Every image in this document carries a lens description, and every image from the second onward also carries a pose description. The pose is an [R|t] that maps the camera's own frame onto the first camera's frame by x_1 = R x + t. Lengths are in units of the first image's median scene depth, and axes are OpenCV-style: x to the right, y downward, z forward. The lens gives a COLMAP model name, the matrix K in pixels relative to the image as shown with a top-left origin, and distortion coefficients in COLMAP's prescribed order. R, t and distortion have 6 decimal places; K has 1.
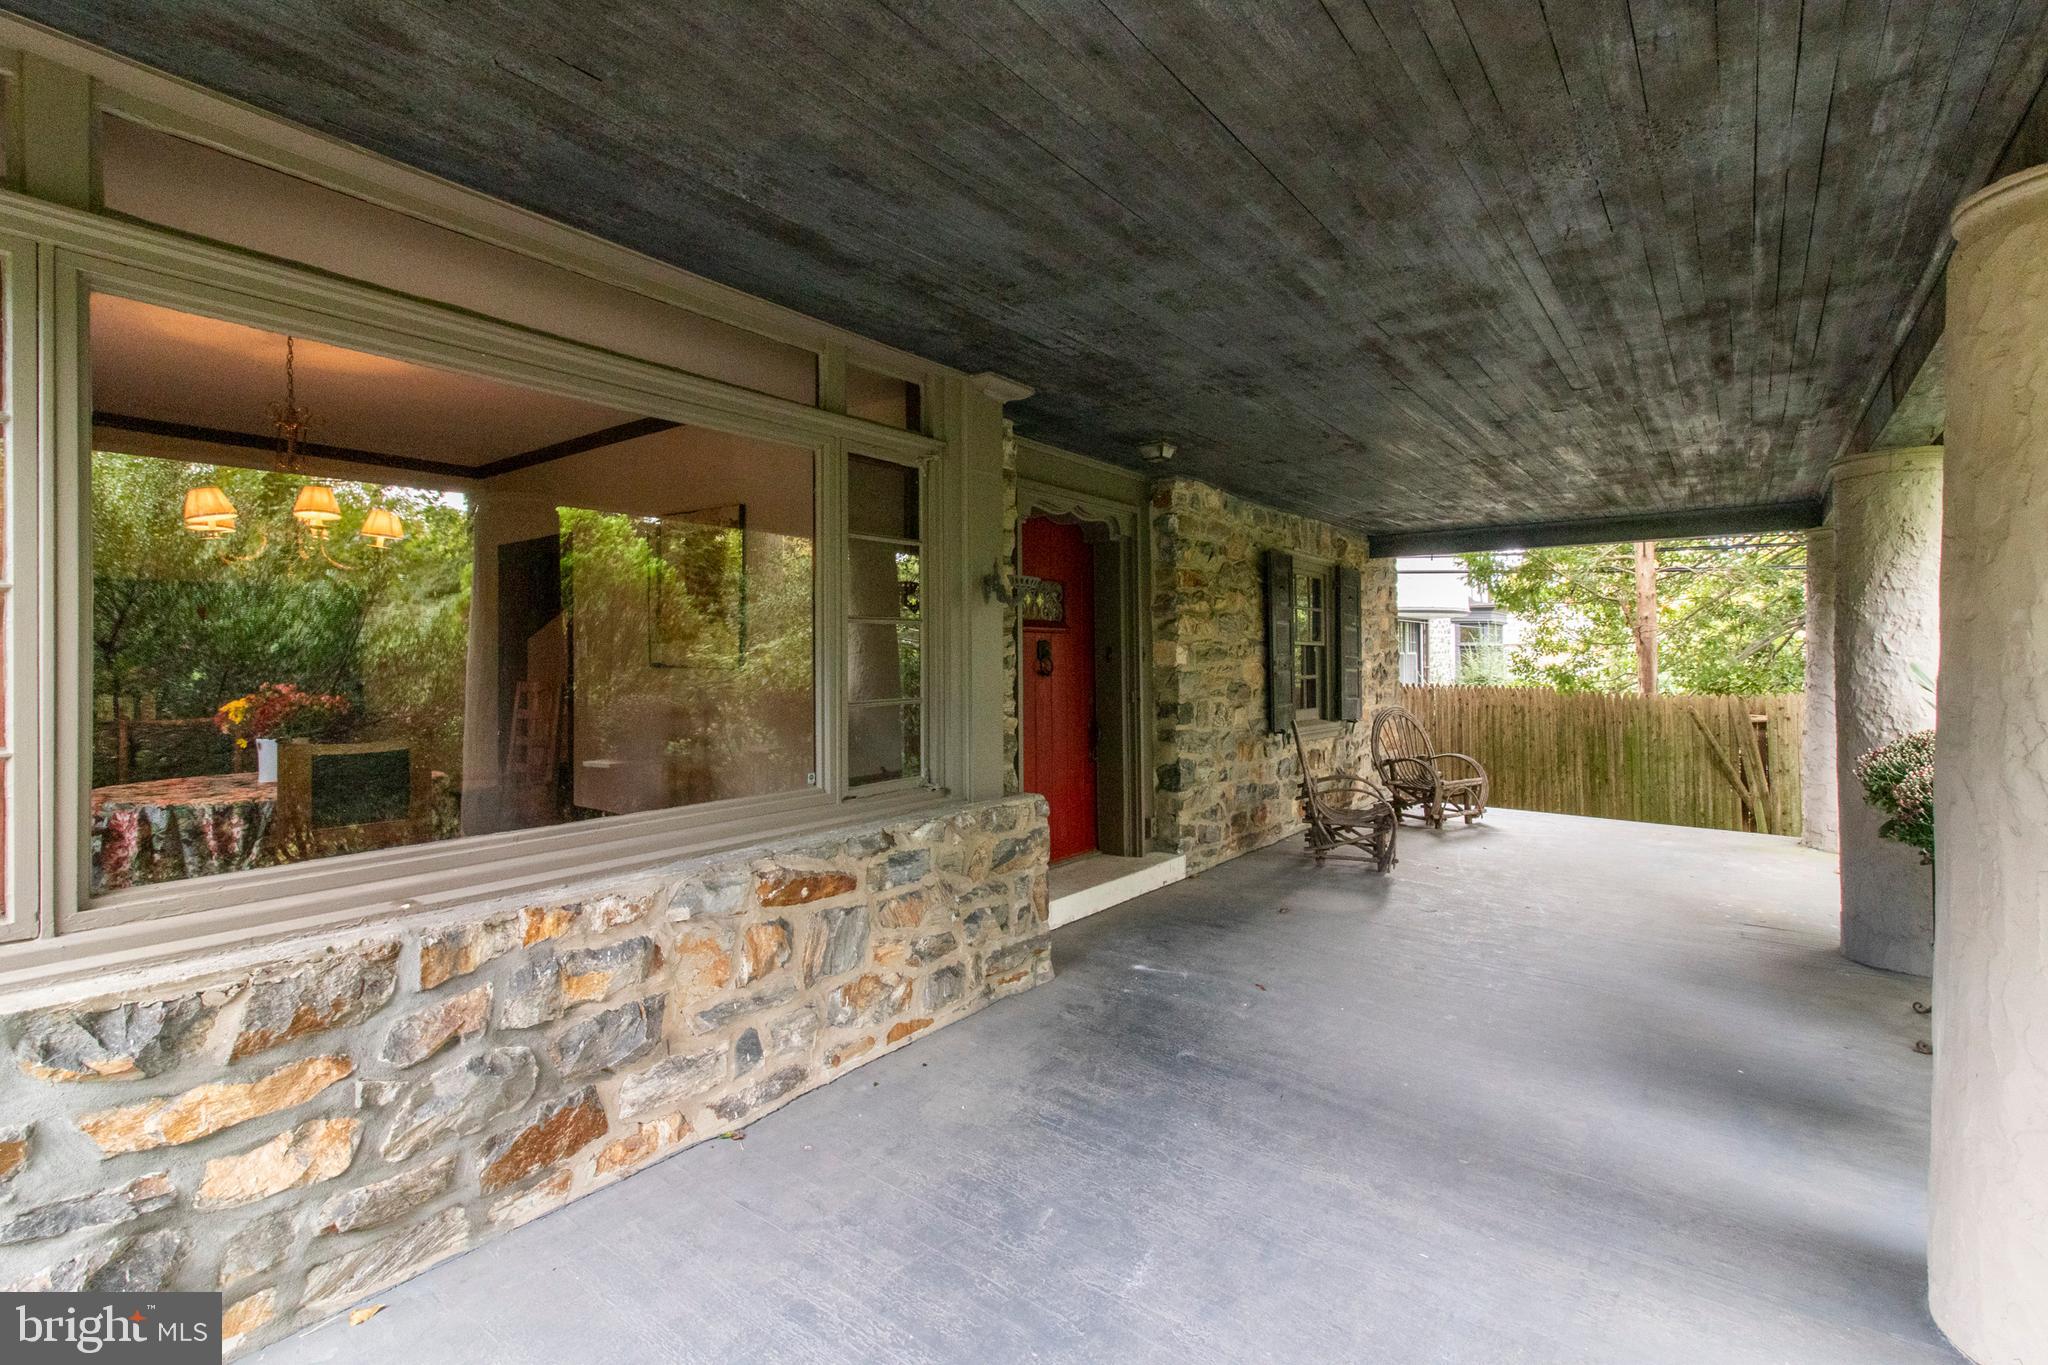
lens RADIAL K [[938.8, 0, 1029.0], [0, 938.8, 671.0], [0, 0, 1]] dist [0.005507, 0.000269]
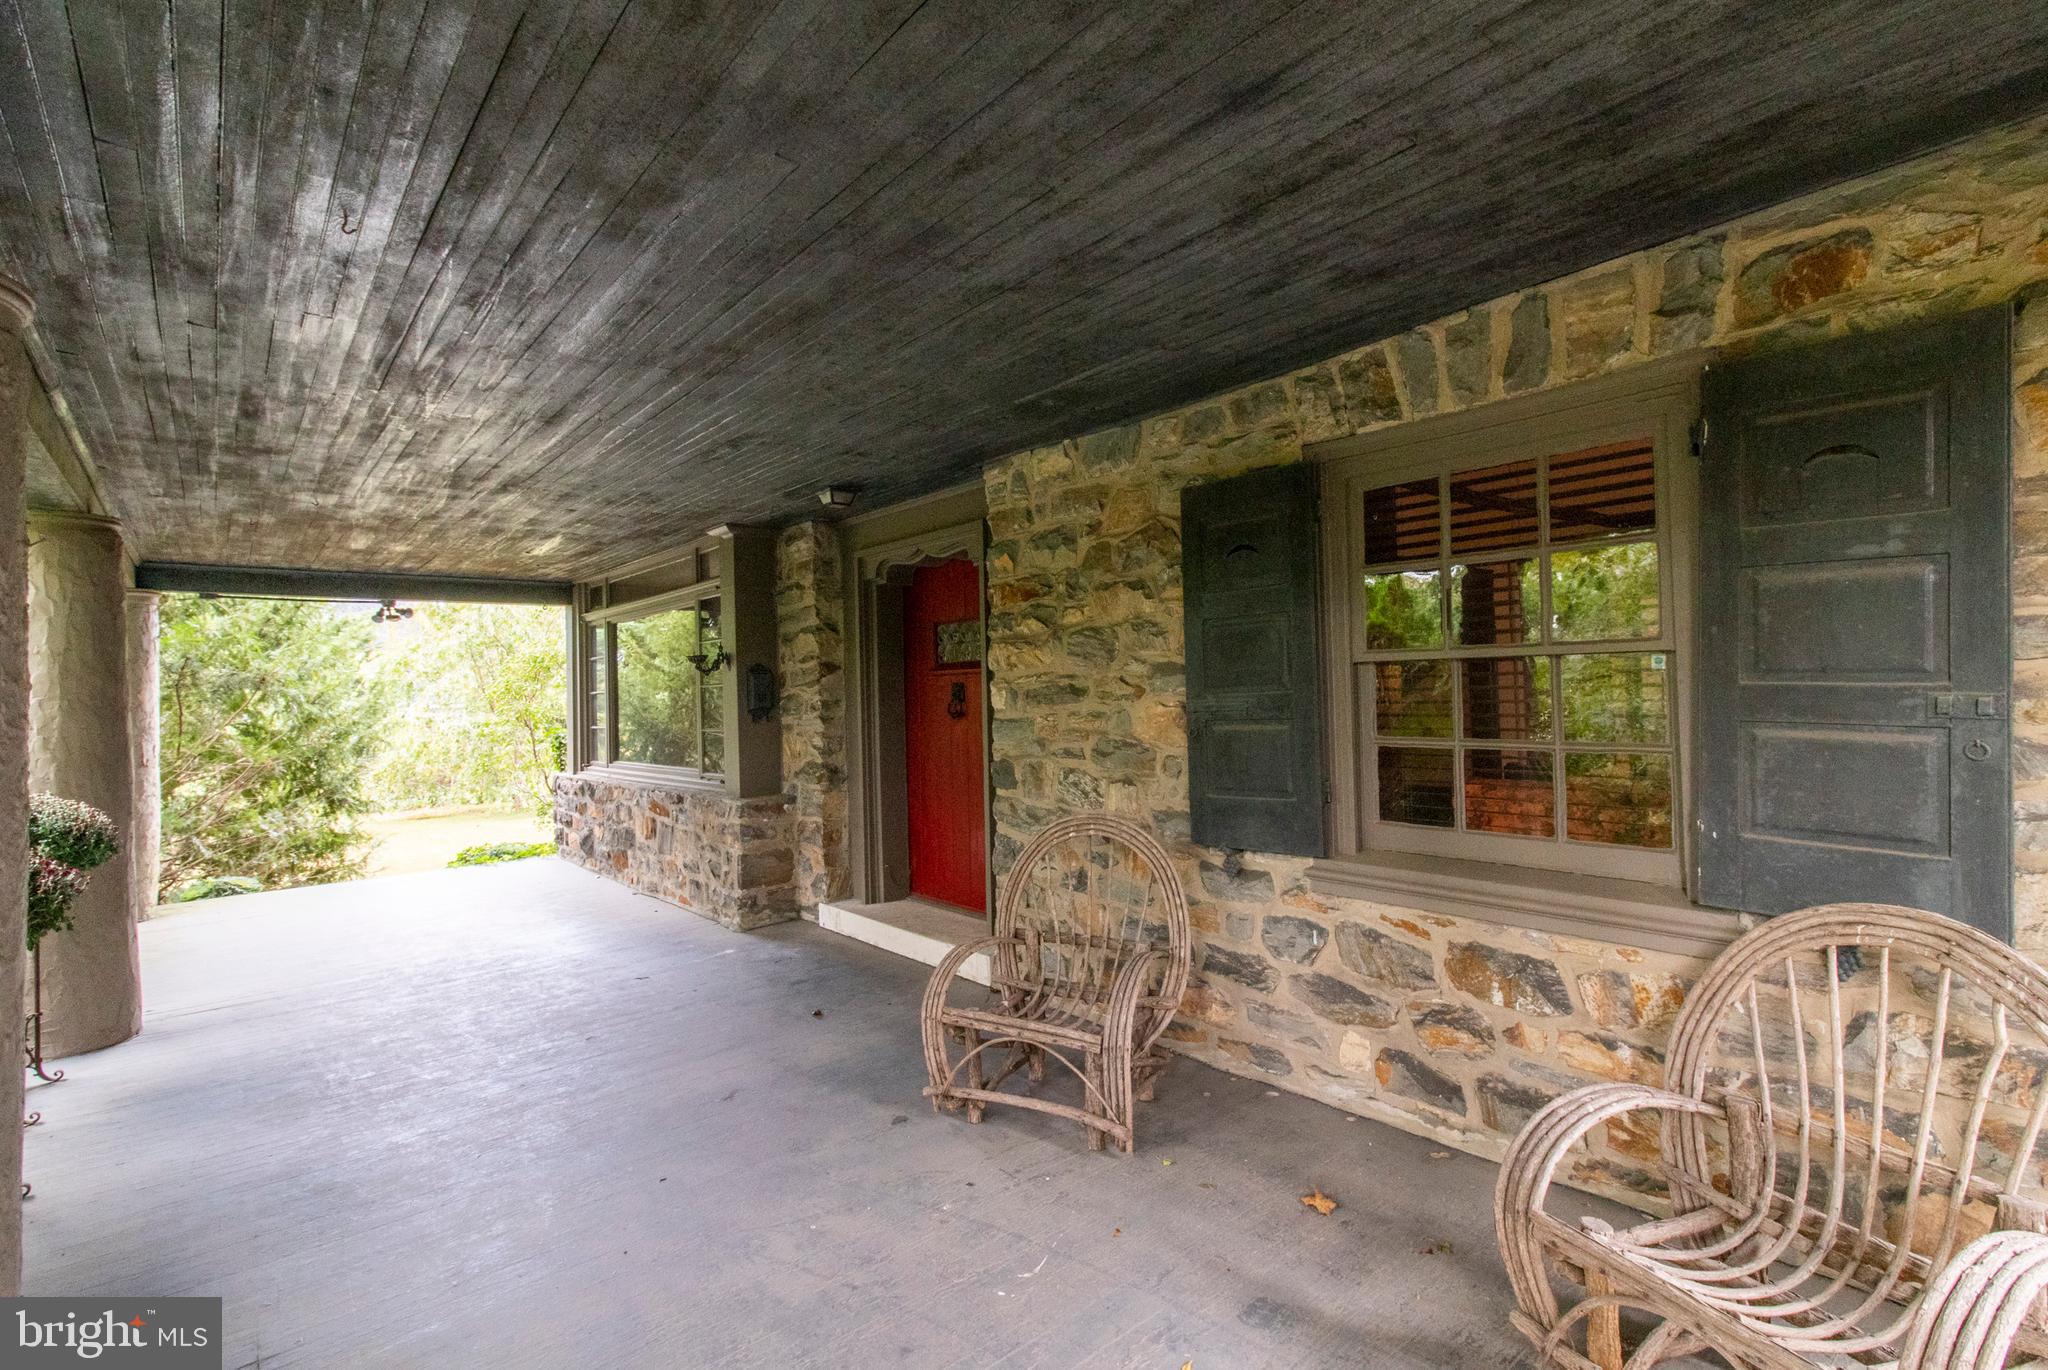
lens RADIAL K [[938.8, 0, 1029.3], [0, 938.8, 691.8], [0, 0, 1]] dist [0.005507, 0.000269]
pose [[-0.218855, 0.009096, -0.975715, 0.849092], [0.019295, 0.999801, 0.004993, -0.023351], [0.975567, -0.017734, -0.218987, 1.123968]]
